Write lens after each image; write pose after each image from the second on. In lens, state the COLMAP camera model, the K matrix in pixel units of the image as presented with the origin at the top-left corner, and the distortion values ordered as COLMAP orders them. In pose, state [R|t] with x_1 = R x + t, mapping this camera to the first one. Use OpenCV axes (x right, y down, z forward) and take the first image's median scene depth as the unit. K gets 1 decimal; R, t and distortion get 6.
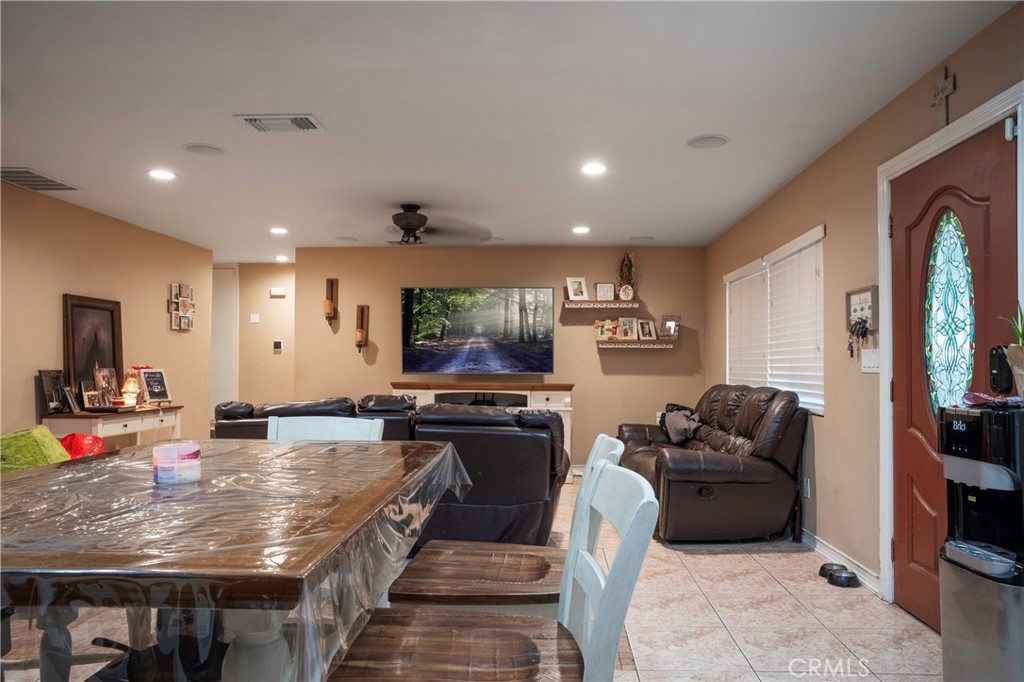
lens RADIAL K [[707.8, 0, 512.0], [0, 707.8, 341.0], [0, 0, 1]] dist [-0.090923, 0.097165]
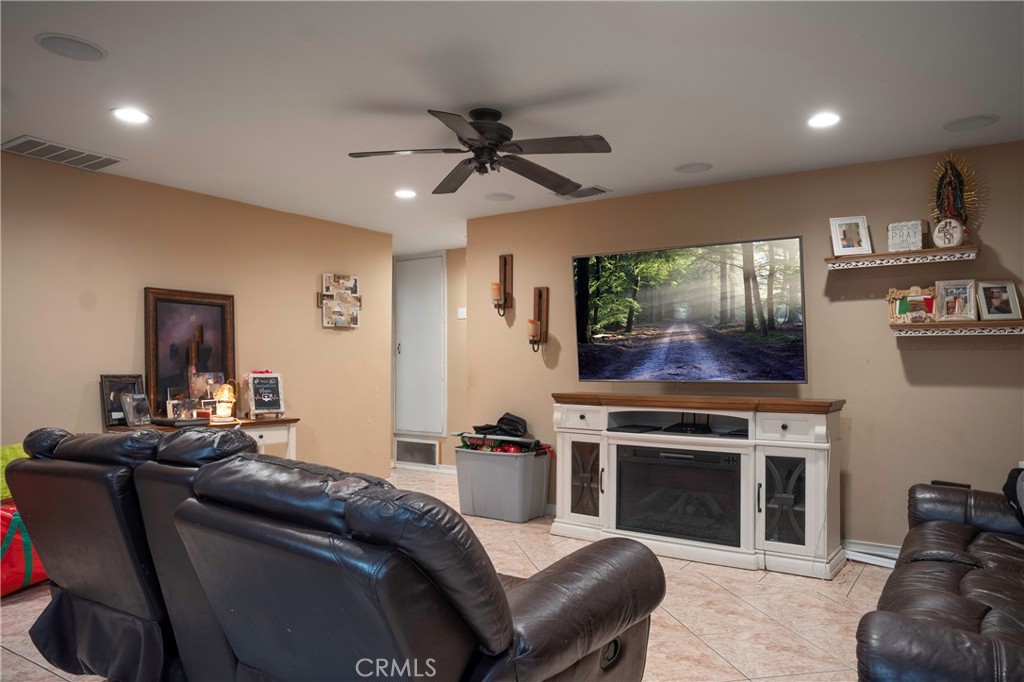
lens RADIAL K [[703.6, 0, 512.0], [0, 703.6, 341.0], [0, 0, 1]] dist [-0.067074, 0.090152]
pose [[0.855729, -0.020574, -0.517016, 0.149651], [0.018205, 0.999788, -0.009654, 0.012488], [0.517104, -0.001151, 0.855922, 0.375731]]
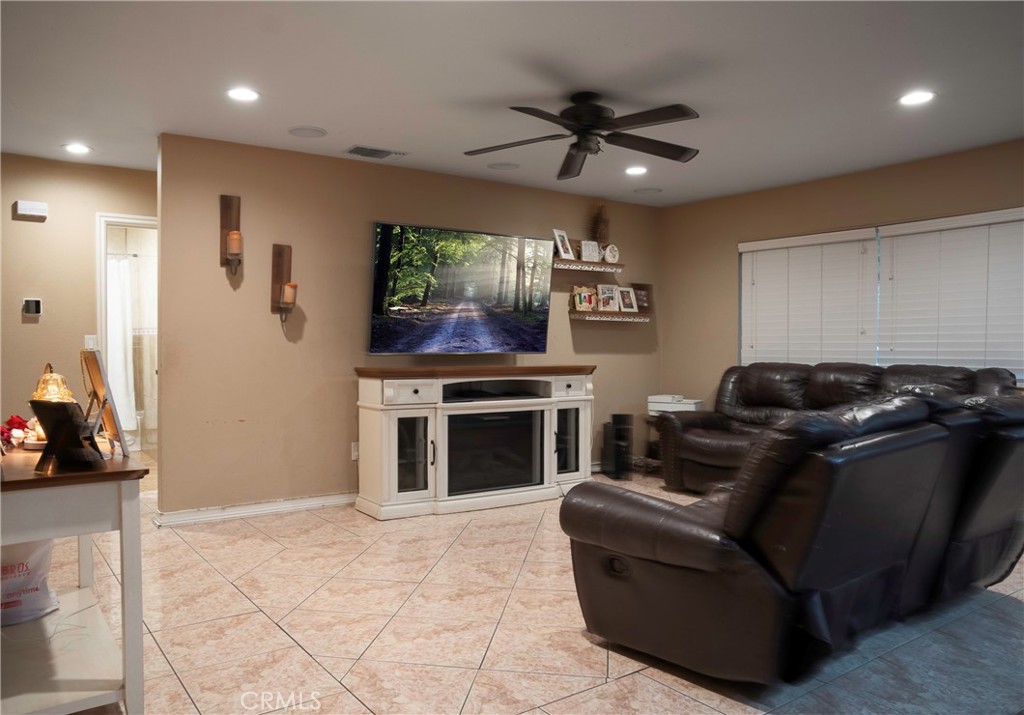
lens RADIAL K [[730.8, 0, 429.5], [0, 730.8, 358.1], [0, 0, 1]] dist [0.001099, -0.000146]
pose [[0.820348, -0.014123, 0.571690, -0.501510], [-0.018613, 0.998506, 0.051376, 0.013232], [-0.571562, -0.052787, 0.818859, 0.418364]]
